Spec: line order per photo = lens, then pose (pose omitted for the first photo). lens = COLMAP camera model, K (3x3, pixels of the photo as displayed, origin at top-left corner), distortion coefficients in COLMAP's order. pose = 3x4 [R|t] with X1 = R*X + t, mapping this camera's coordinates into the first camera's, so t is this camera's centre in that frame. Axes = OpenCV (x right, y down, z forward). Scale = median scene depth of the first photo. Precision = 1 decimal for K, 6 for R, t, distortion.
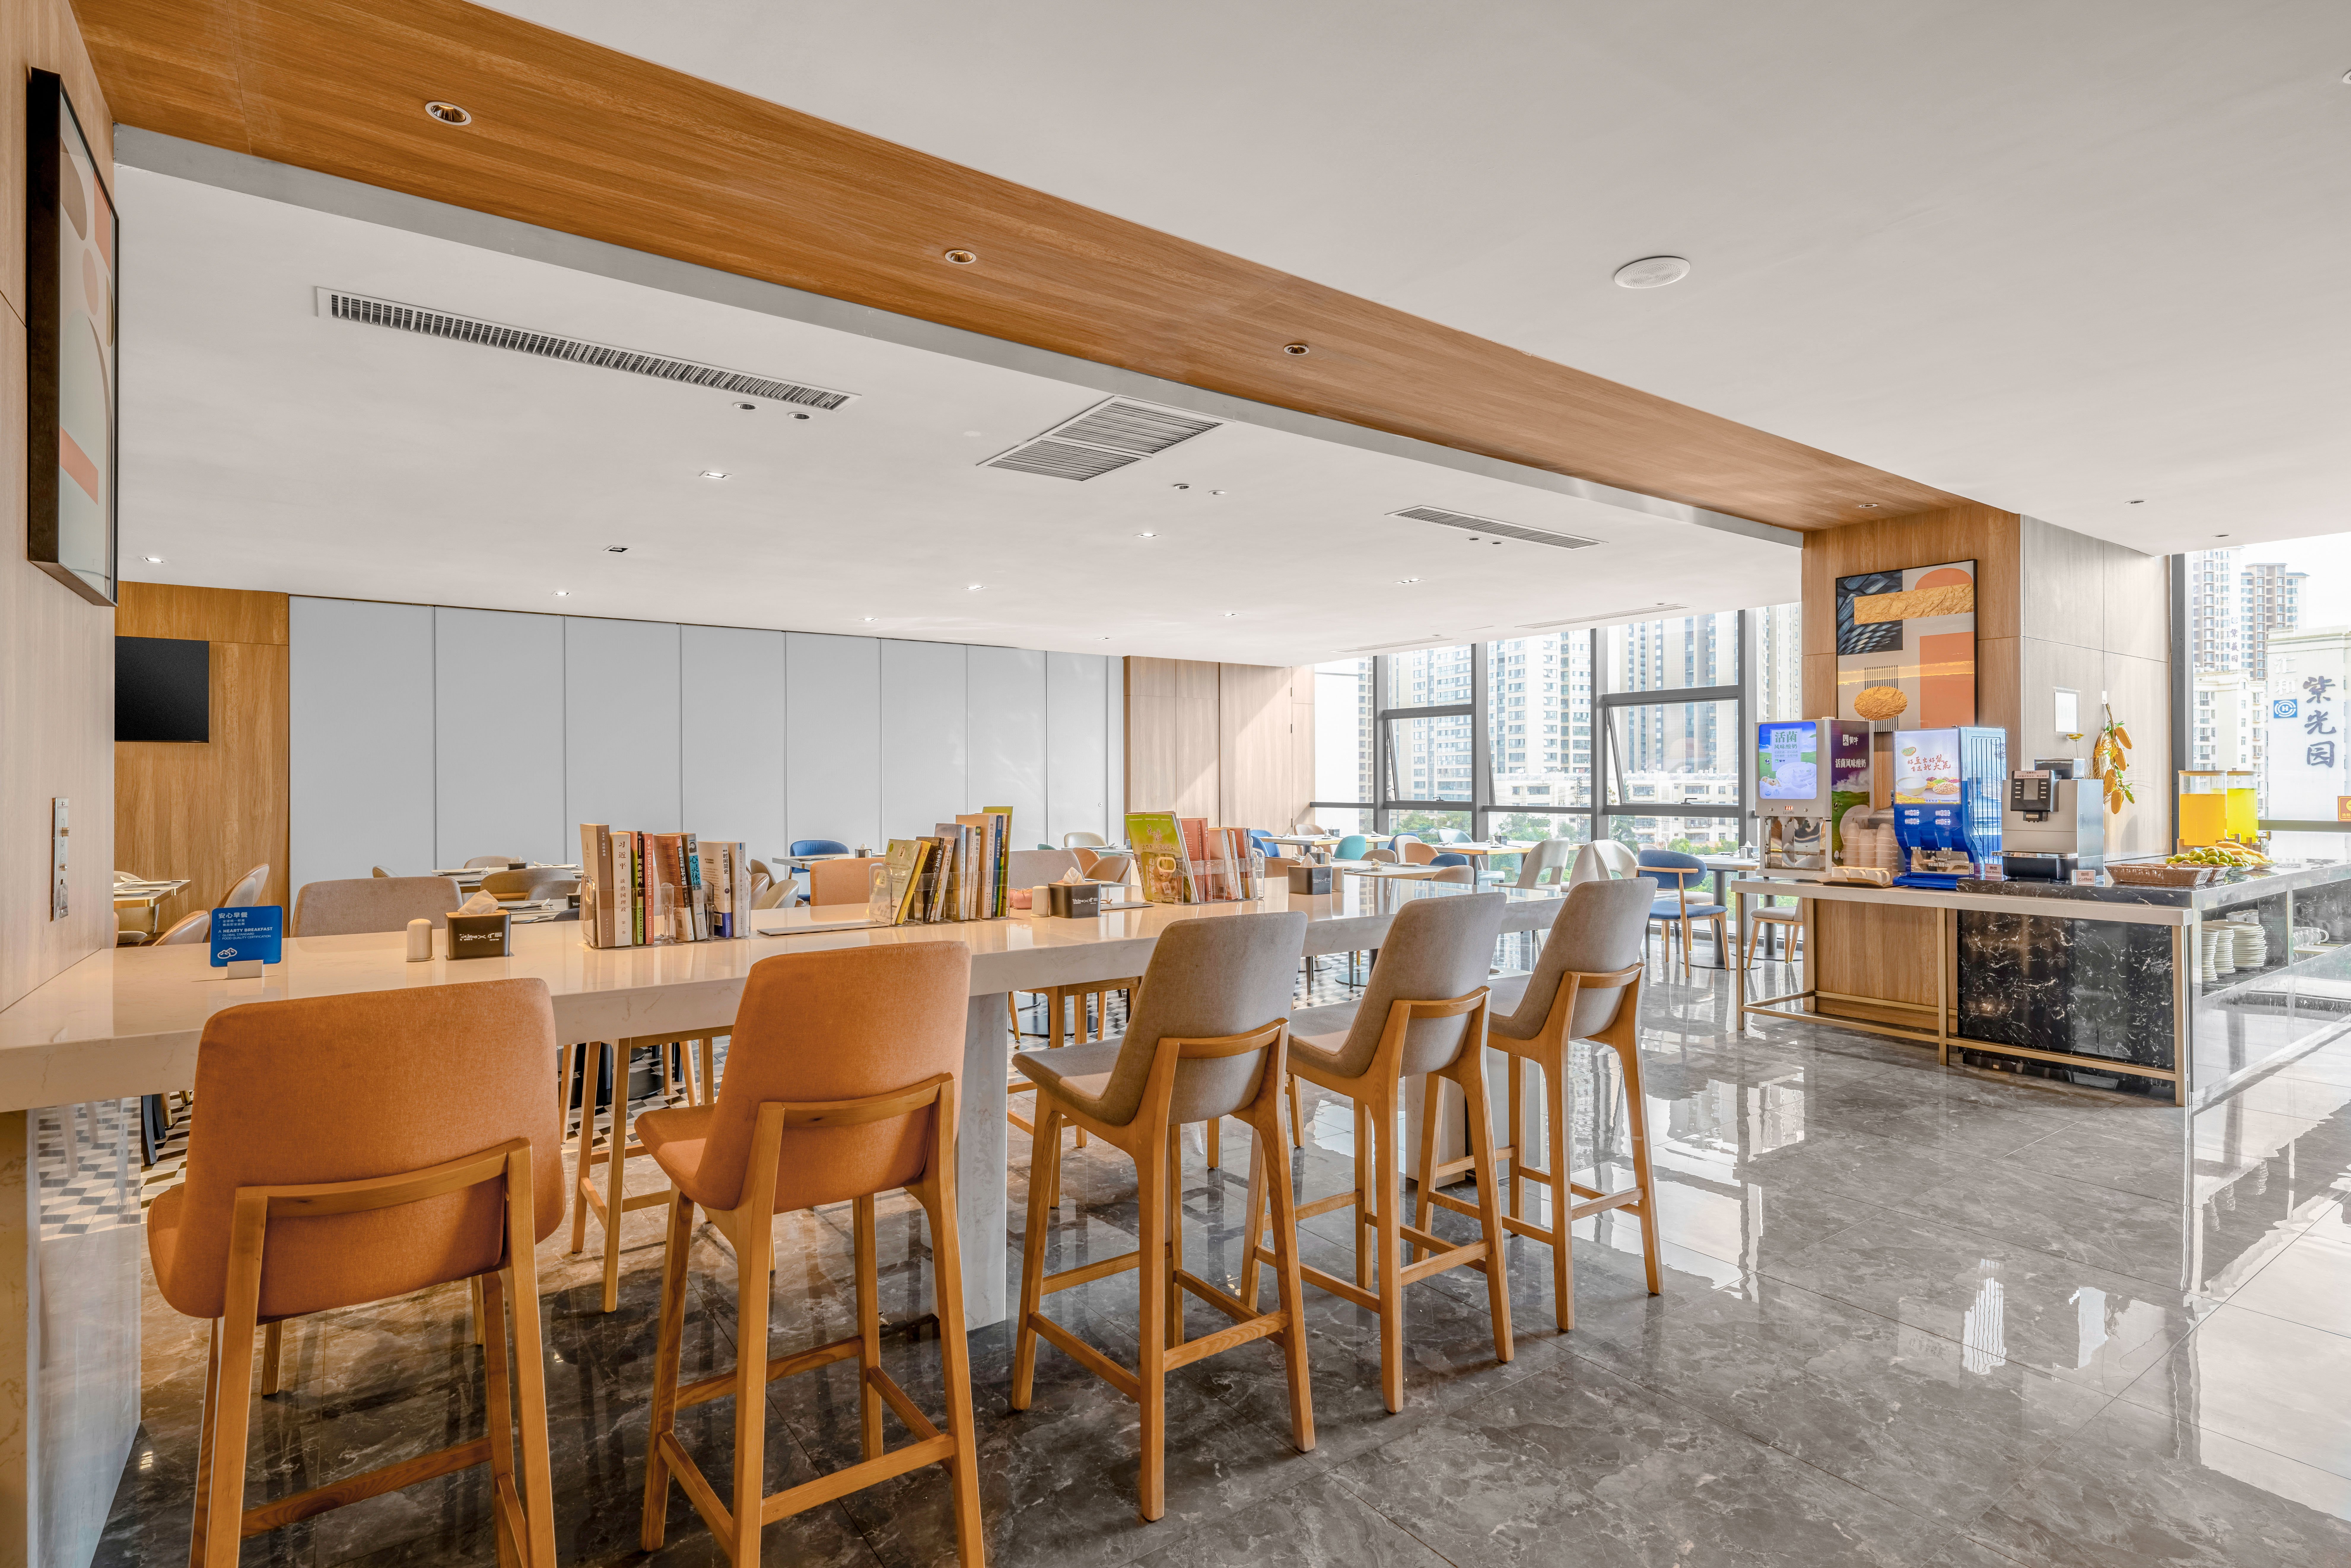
lens RADIAL K [[1149.5, 0, 1175.5], [0, 1149.5, 784.0], [0, 0, 1]] dist [0.011894, -0.000457]
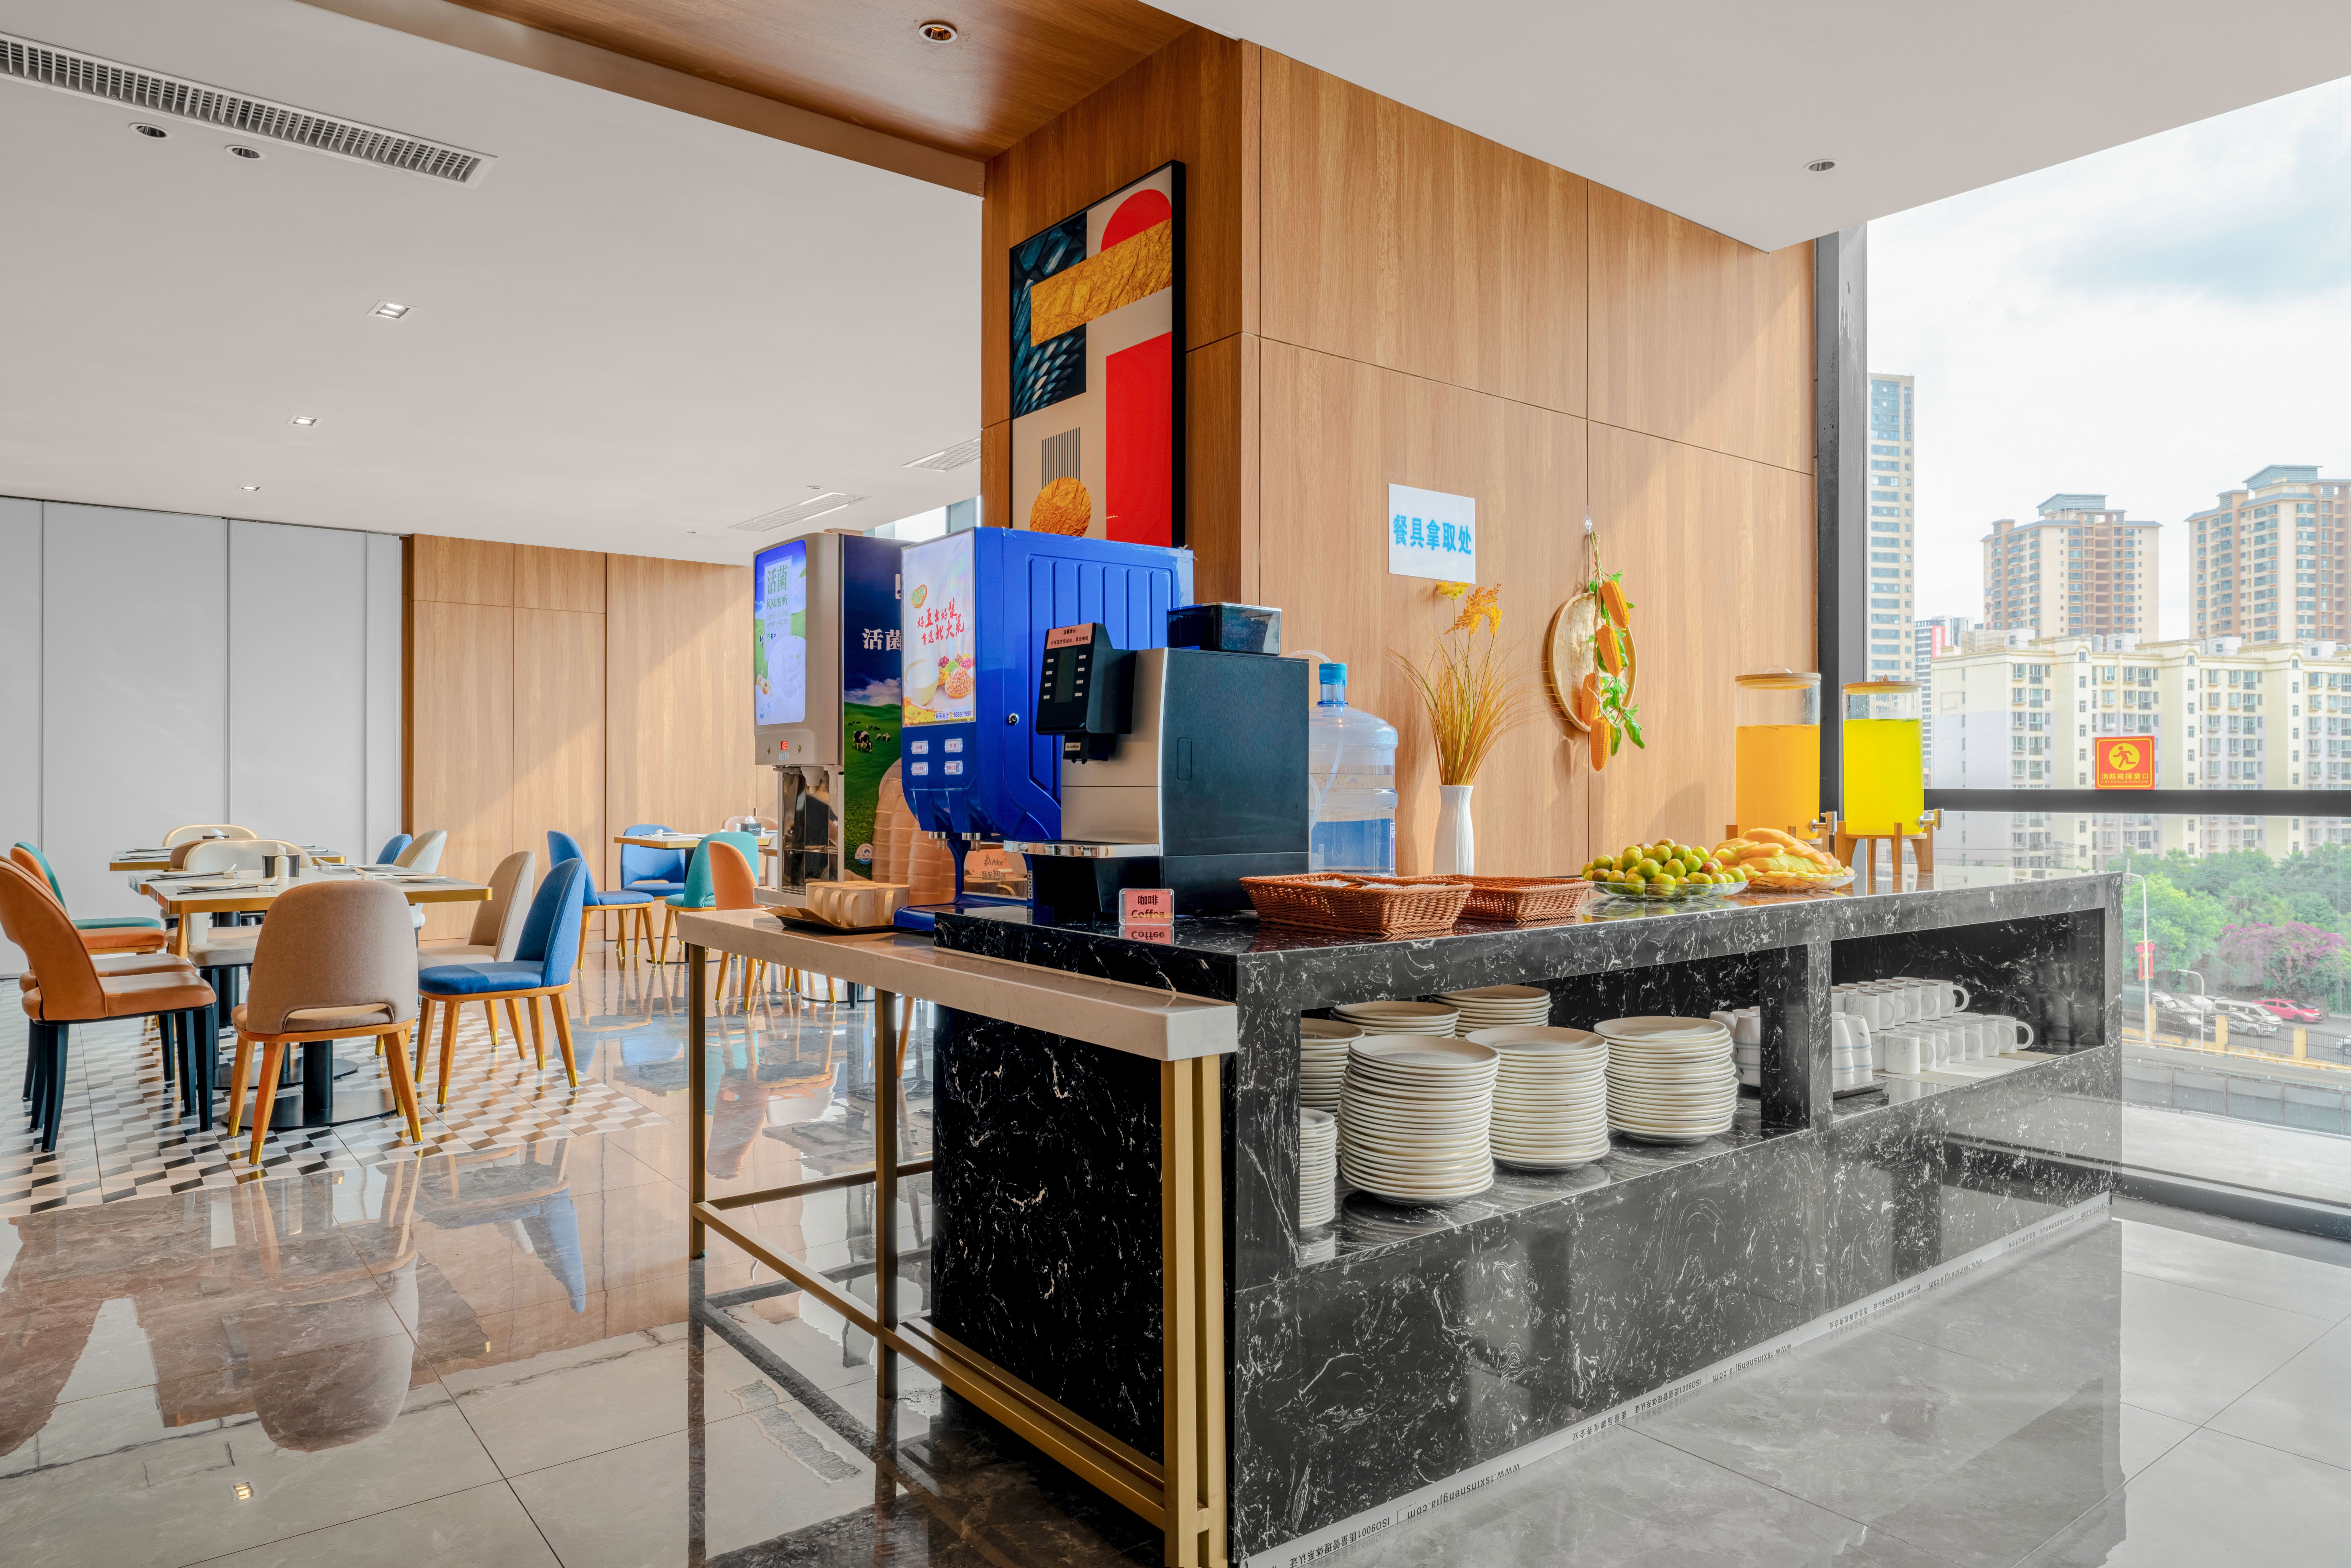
lens RADIAL K [[1444.2, 0, 1175.5], [0, 1444.2, 784.0], [0, 0, 1]] dist [-0.003891, -0.000803]
pose [[0.998856, 0.007912, 0.047167, 0.616047], [-0.007819, 0.999967, -0.002138, 0.032806], [-0.047182, 0.001766, 0.998885, 0.433946]]
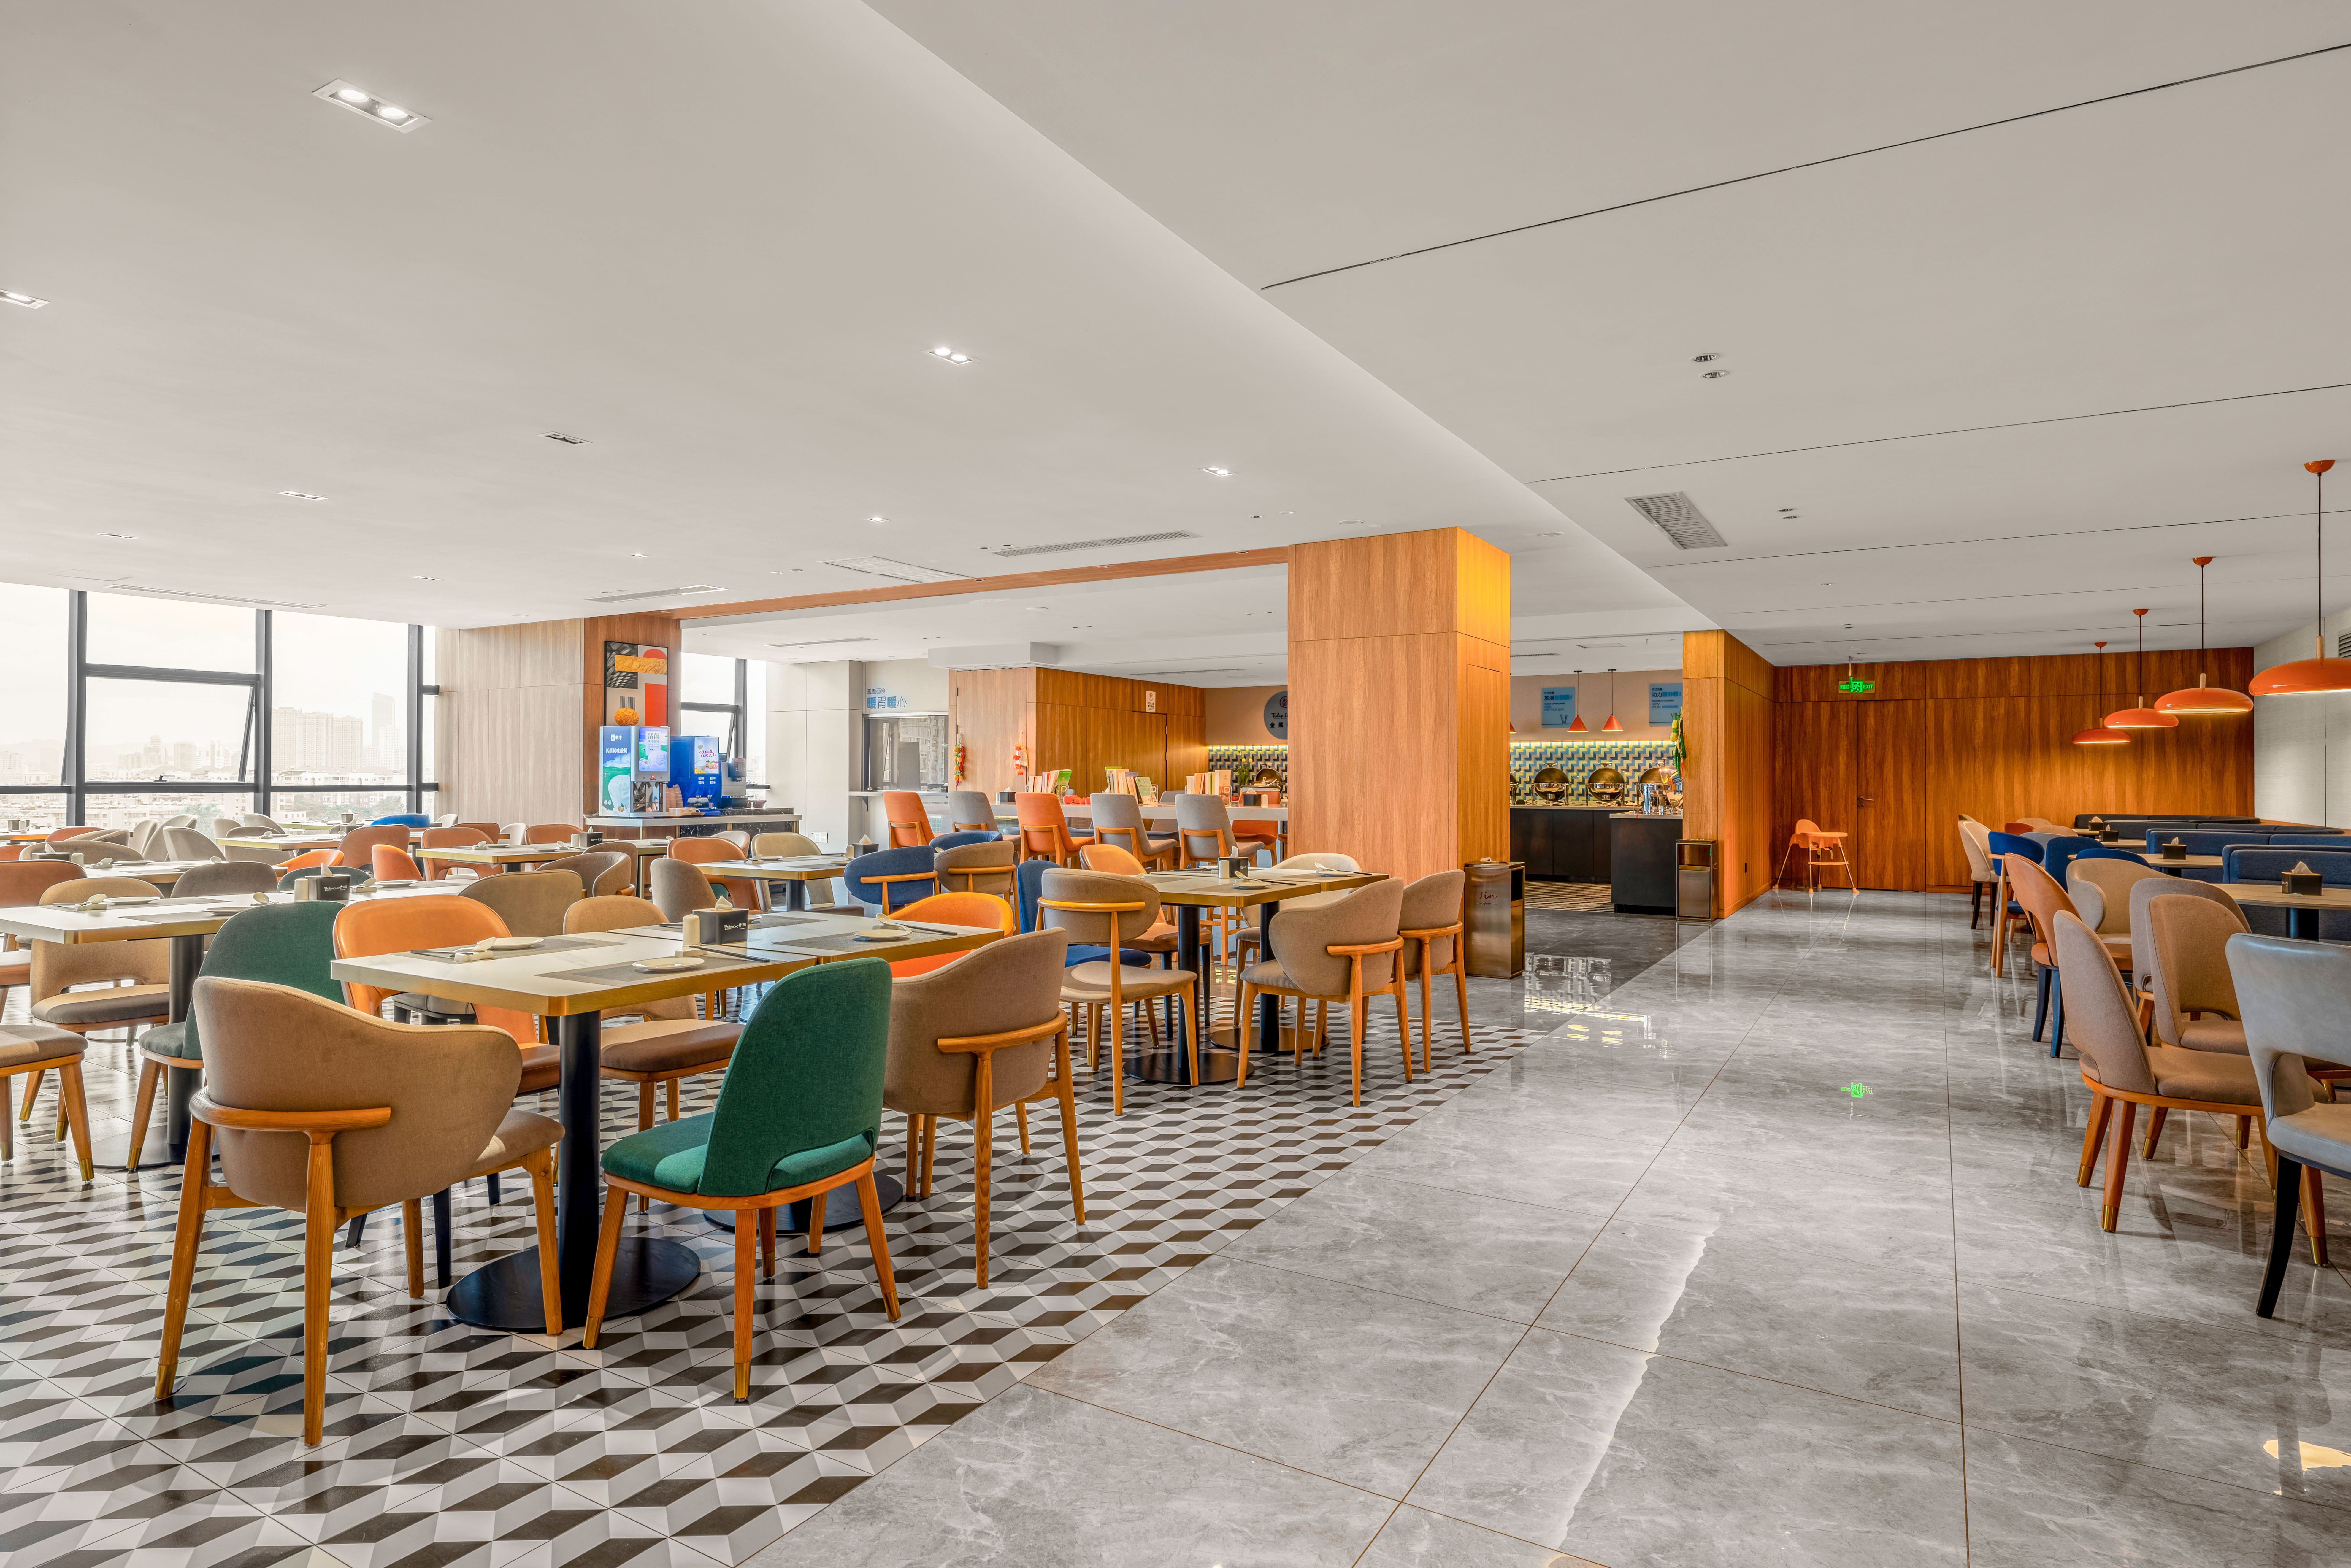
lens RADIAL K [[1266.8, 0, 1175.5], [0, 1266.8, 784.0], [0, 0, 1]] dist [0.001613, 0.000646]
pose [[-0.395662, 0.002204, 0.918394, -1.454092], [-0.004037, 0.999983, -0.004139, 0.035327], [-0.918387, -0.005346, -0.395646, 0.971689]]
